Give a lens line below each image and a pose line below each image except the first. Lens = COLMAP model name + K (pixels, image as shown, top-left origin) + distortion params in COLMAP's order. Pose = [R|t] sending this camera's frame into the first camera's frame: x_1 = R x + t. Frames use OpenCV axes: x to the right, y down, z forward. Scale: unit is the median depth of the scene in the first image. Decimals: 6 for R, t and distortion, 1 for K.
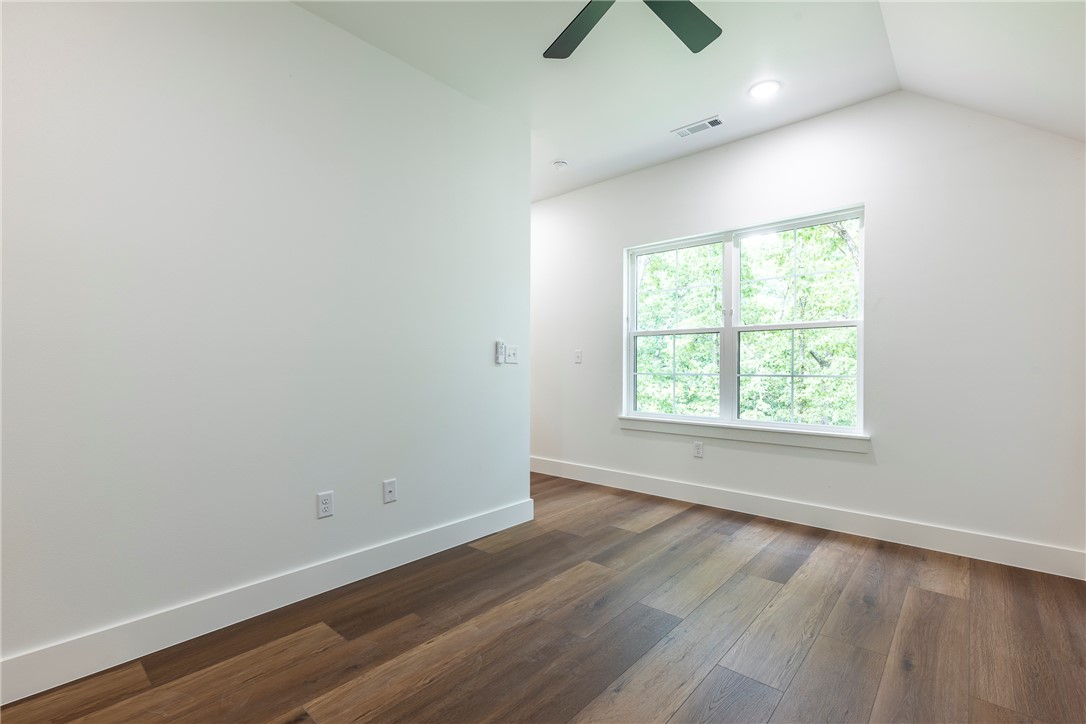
lens RADIAL K [[490.1, 0, 549.8], [0, 490.1, 365.9], [0, 0, 1]] dist [-0.005347, 0.000390]
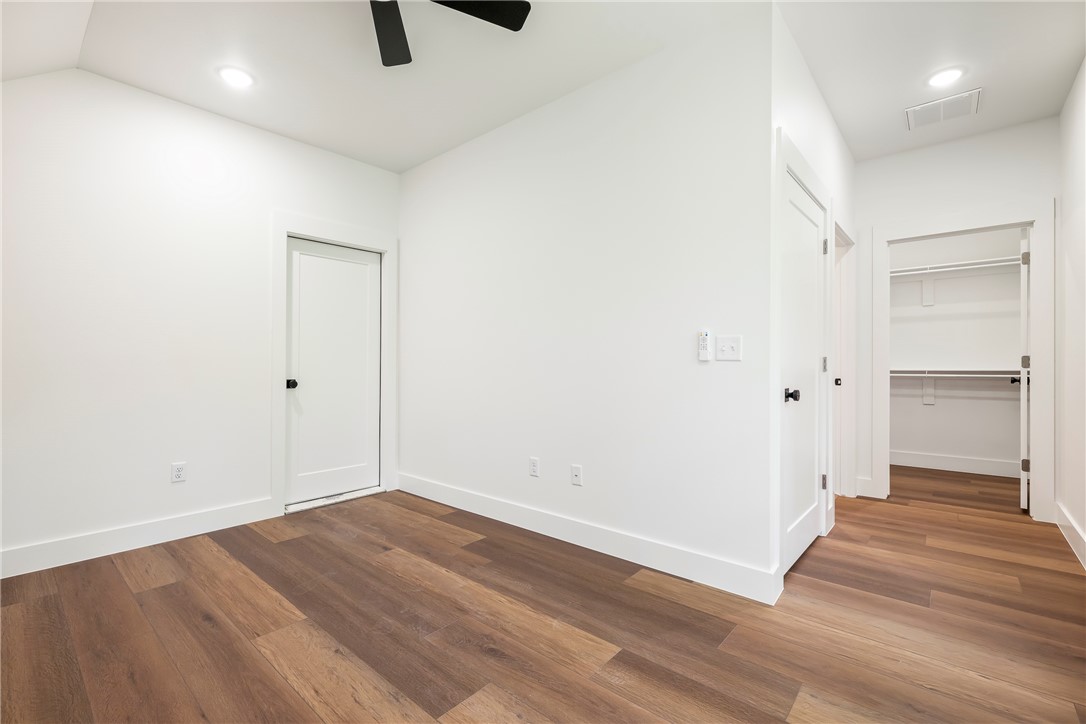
lens RADIAL K [[490.1, 0, 549.0], [0, 490.1, 359.8], [0, 0, 1]] dist [-0.005347, 0.000390]
pose [[-0.008088, -0.003725, -0.999960, 0.895637], [-0.002048, 0.999991, -0.003708, -0.005179], [0.999965, 0.002018, -0.008096, 1.058796]]
